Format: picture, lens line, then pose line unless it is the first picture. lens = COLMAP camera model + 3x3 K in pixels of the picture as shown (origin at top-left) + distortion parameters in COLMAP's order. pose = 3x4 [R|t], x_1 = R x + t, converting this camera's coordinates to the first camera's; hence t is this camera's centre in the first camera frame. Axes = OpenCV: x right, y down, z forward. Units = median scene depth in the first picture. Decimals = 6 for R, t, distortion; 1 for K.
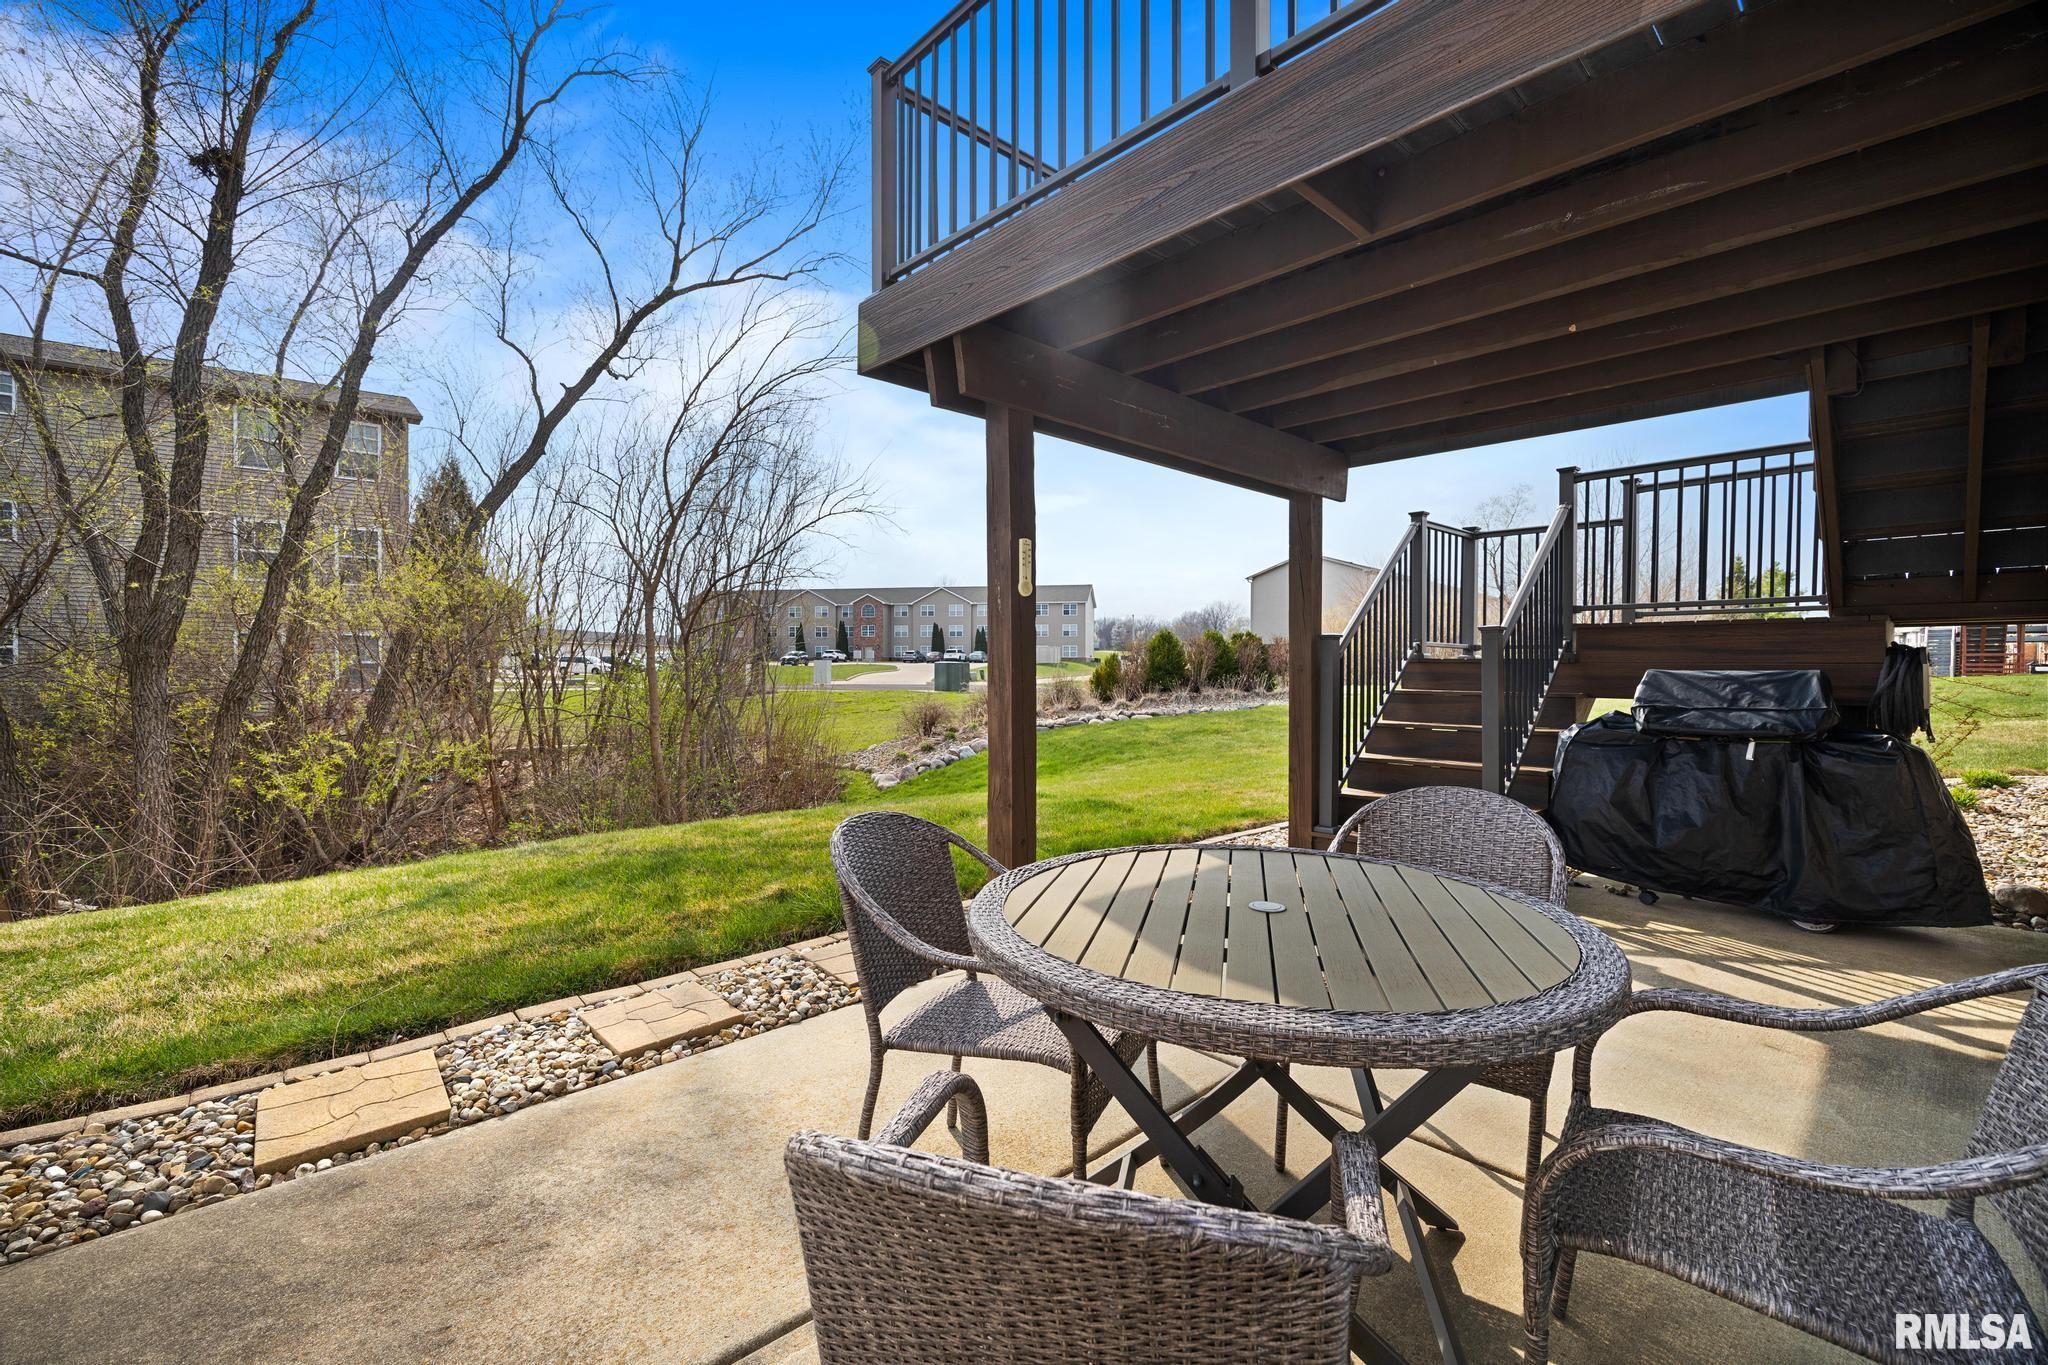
lens RADIAL K [[850.7, 0, 1024.0], [0, 850.7, 682.5], [0, 0, 1]] dist [-0.000456, -0.000070]
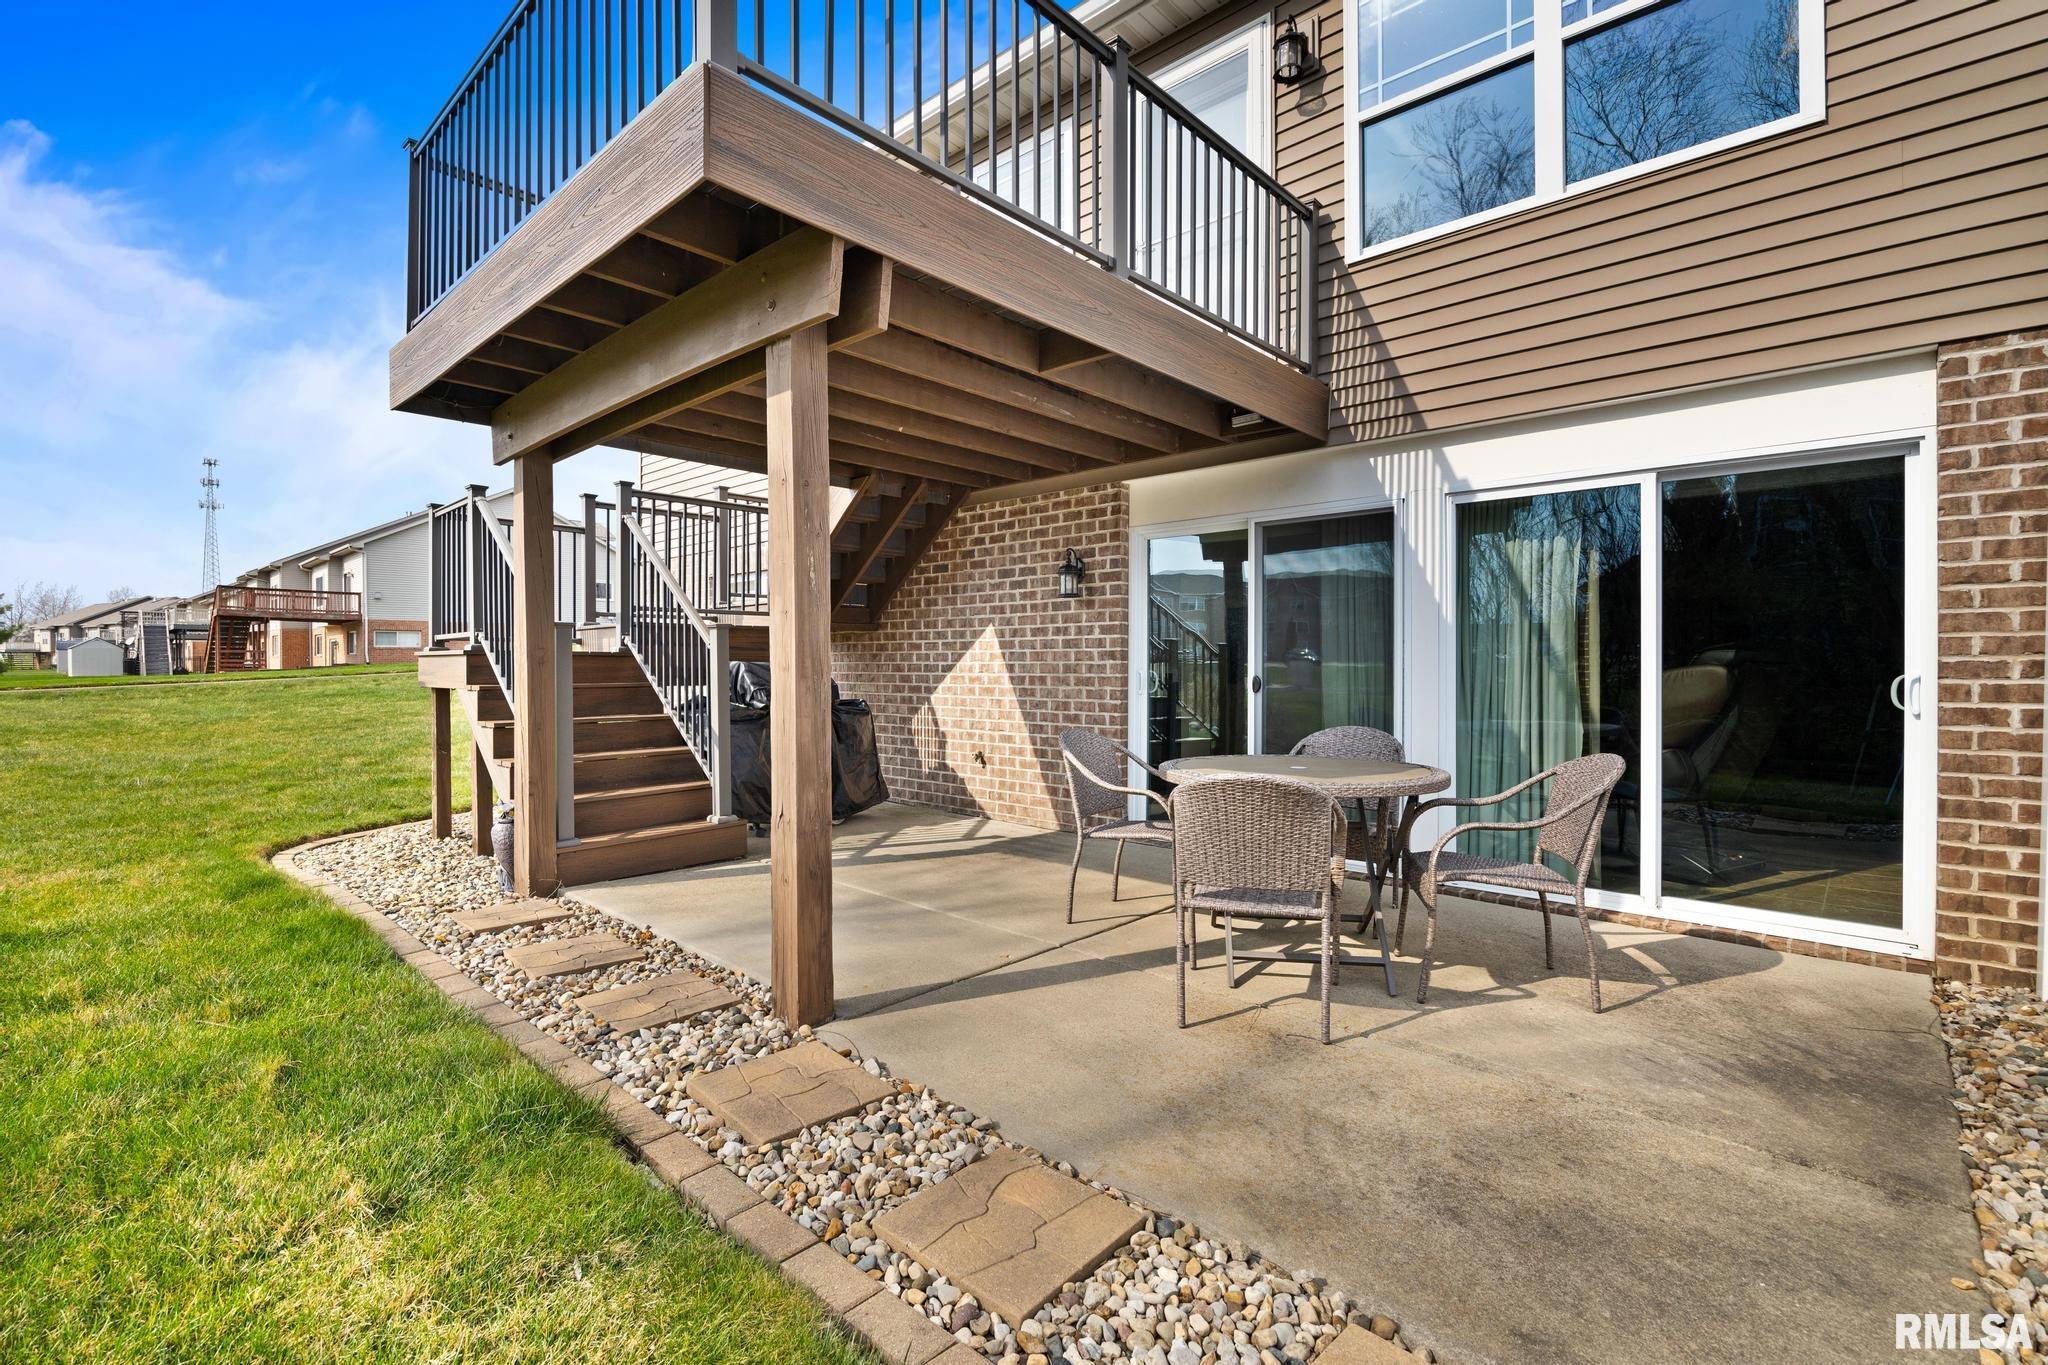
lens RADIAL K [[896.8, 0, 1024.0], [0, 896.8, 682.5], [0, 0, 1]] dist [0.000042, 0.000040]
pose [[-0.075835, -0.015815, 0.996995, -1.236397], [0.008505, 0.999828, 0.016506, -0.001747], [-0.997084, 0.009732, -0.075688, 1.203054]]
